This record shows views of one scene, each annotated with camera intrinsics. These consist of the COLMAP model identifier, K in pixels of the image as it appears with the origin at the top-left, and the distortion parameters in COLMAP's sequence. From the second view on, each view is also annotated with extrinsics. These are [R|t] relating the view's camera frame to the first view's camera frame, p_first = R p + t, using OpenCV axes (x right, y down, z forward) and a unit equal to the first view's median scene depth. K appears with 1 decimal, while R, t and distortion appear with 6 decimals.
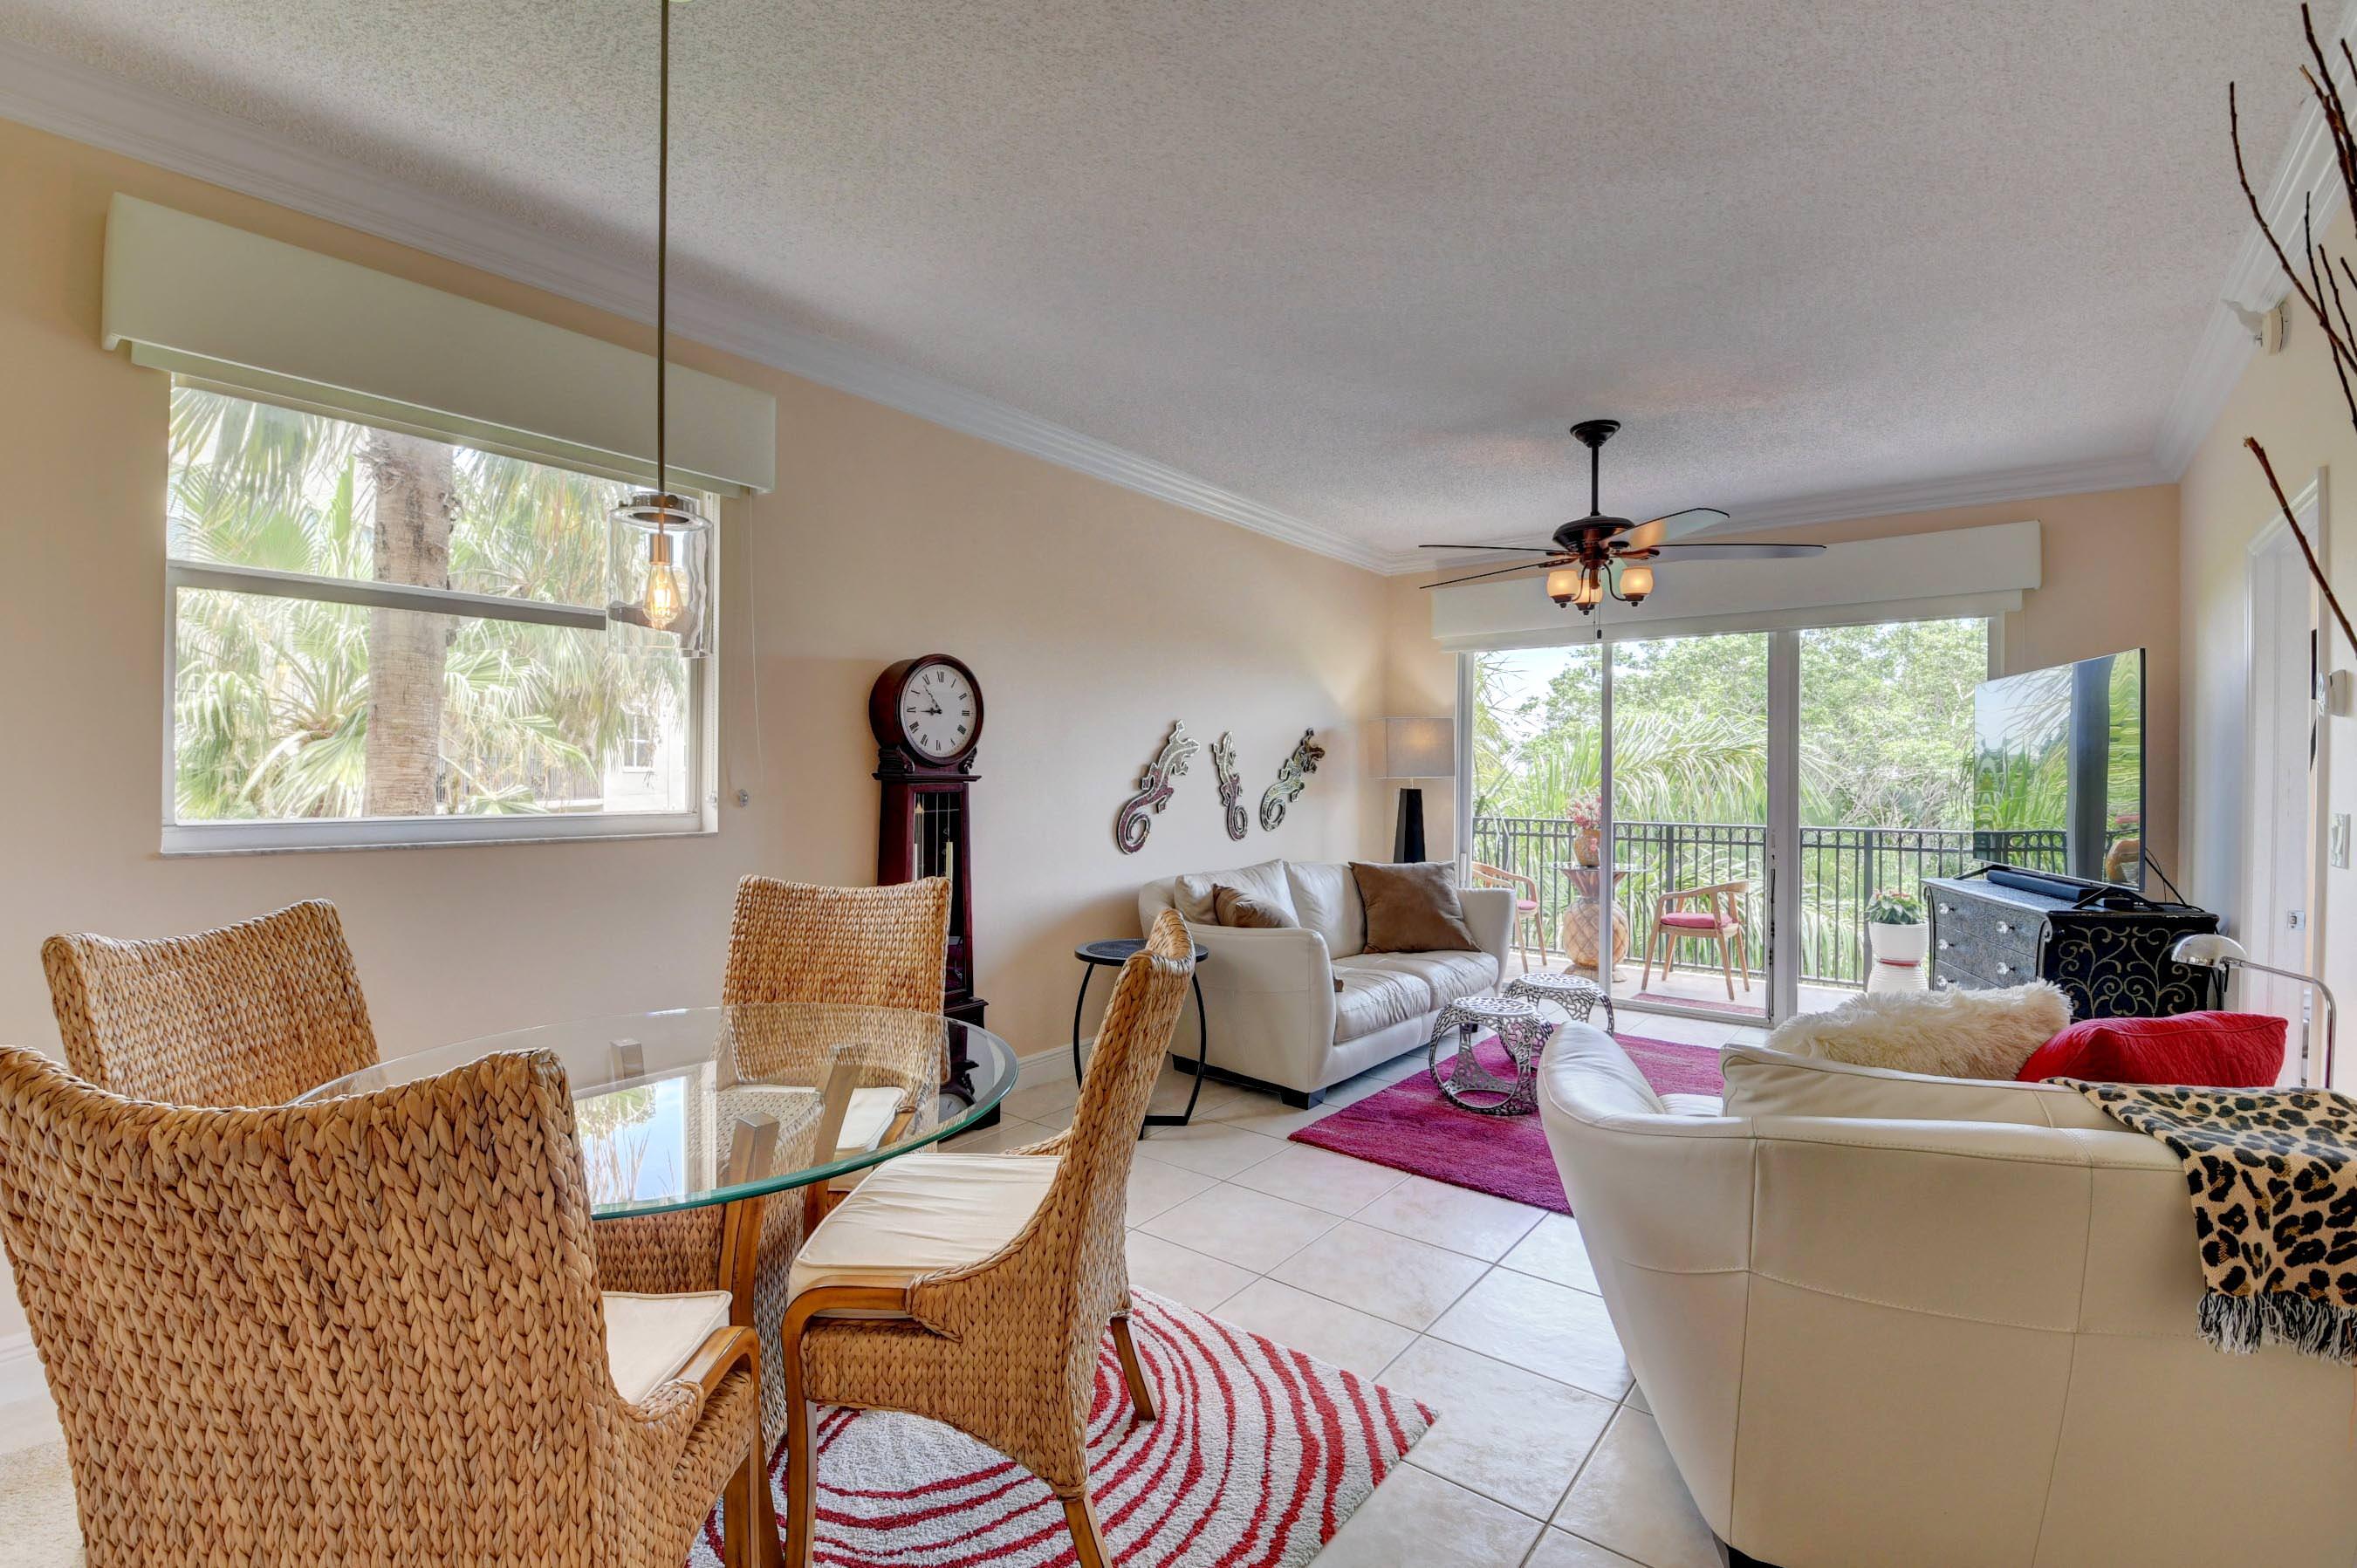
lens RADIAL K [[1041.1, 0, 1175.0], [0, 1041.1, 779.8], [0, 0, 1]] dist [0.000828, -0.017991]
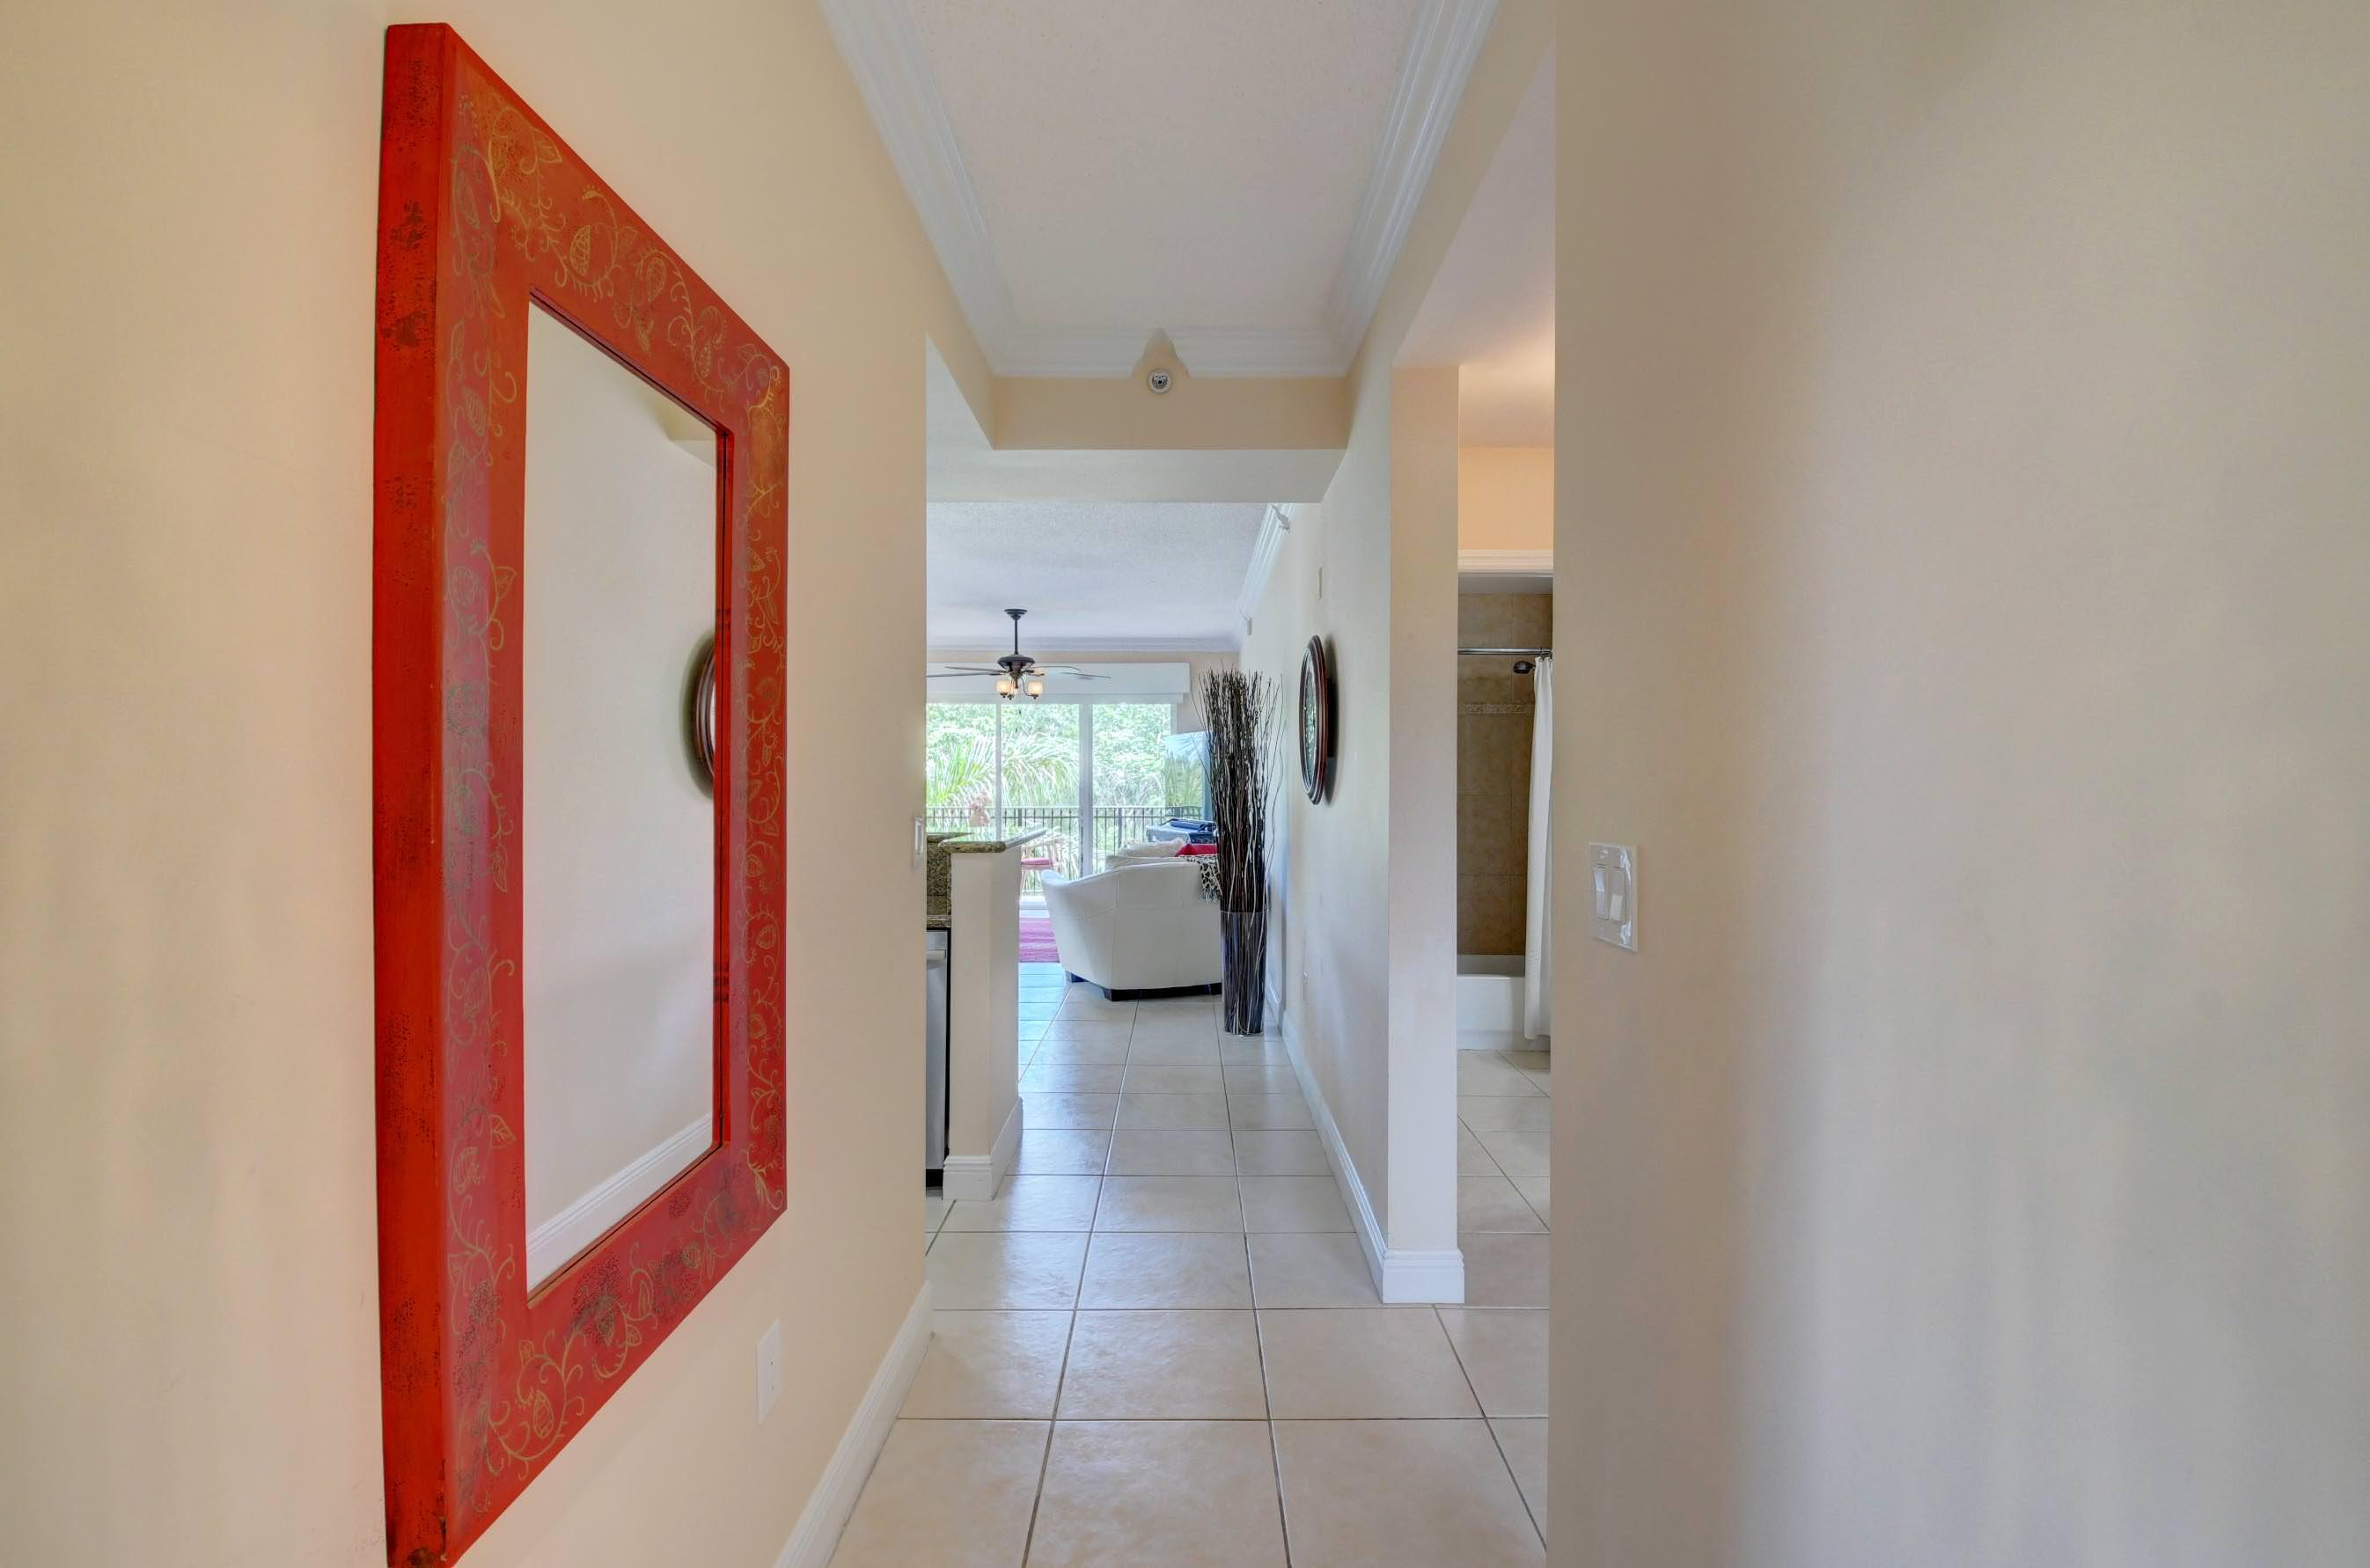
lens RADIAL K [[1040.2, 0, 1185.0], [0, 1040.2, 784.0], [0, 0, 1]] dist [0.022436, -0.033135]
pose [[0.779102, -0.007030, 0.626858, -0.707872], [0.004283, 0.999973, 0.005891, -0.008198], [-0.626883, -0.001905, 0.779111, -0.912013]]
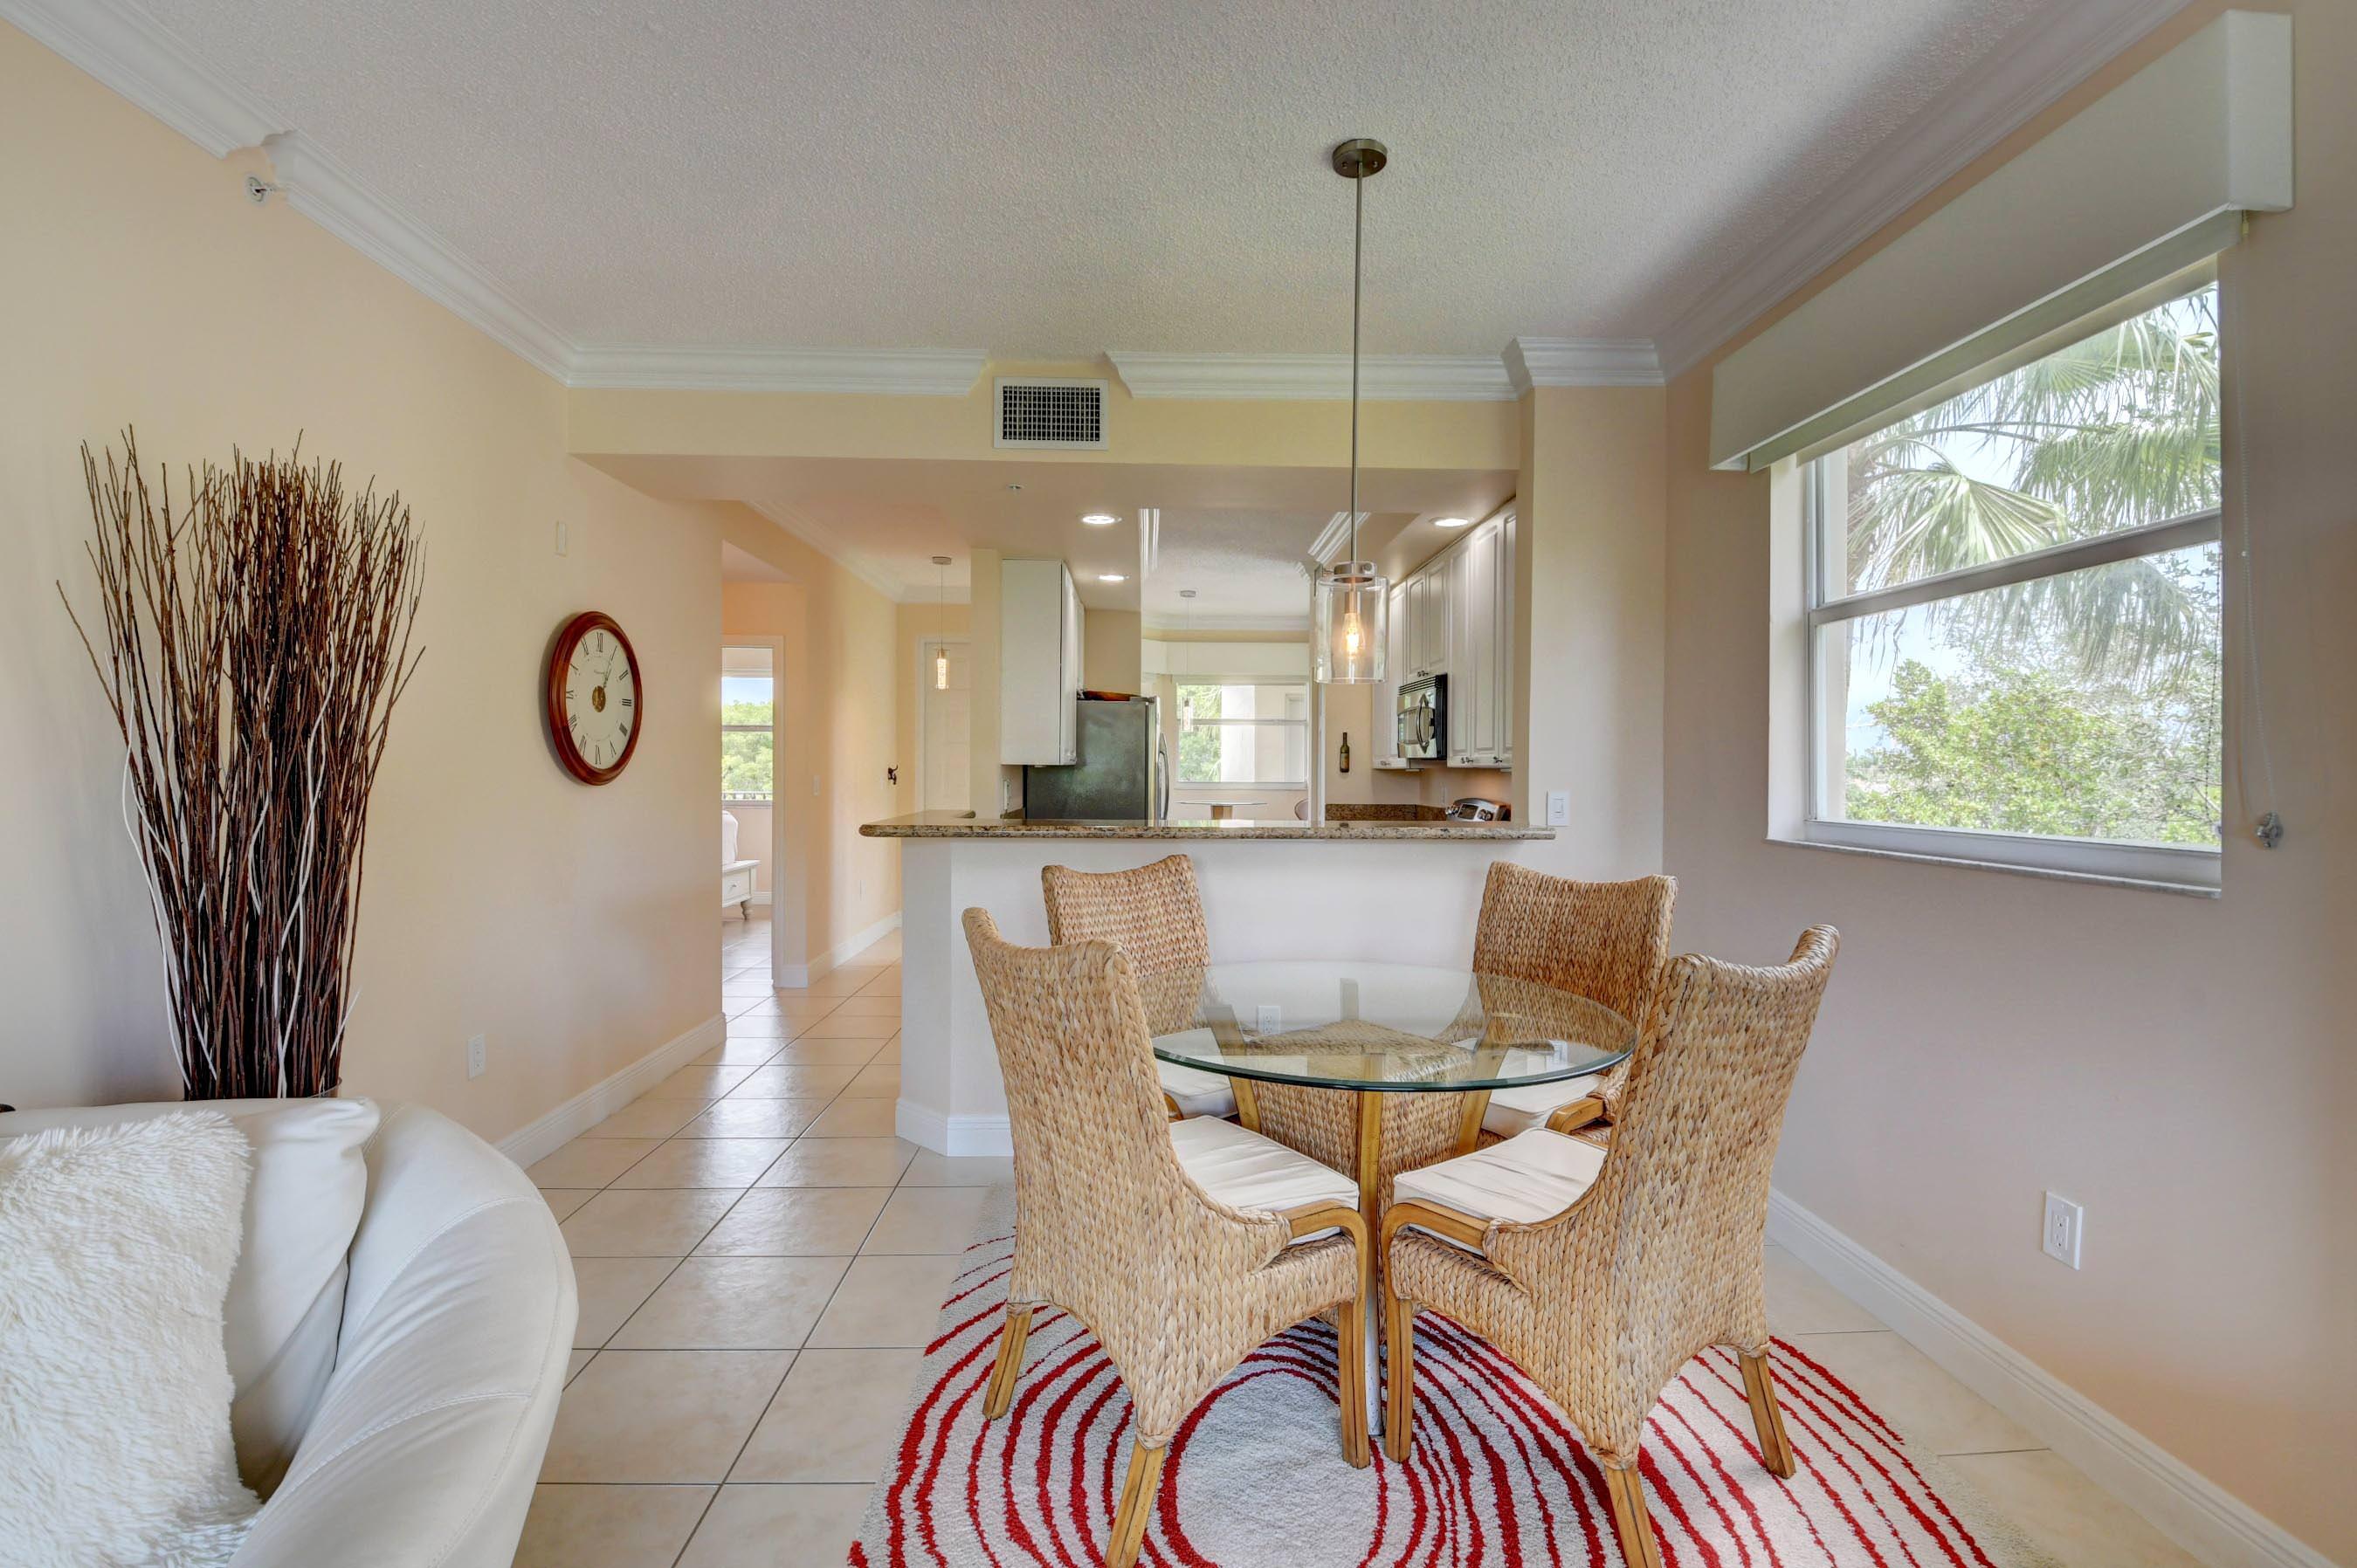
lens RADIAL K [[1034.5, 0, 1178.5], [0, 1034.5, 784.0], [0, 0, 1]] dist [0.022436, -0.033135]
pose [[-0.763073, -0.001330, -0.646311, 0.256035], [-0.013174, 0.999822, 0.013497, -0.003398], [0.646178, 0.018813, -0.762955, 0.907014]]
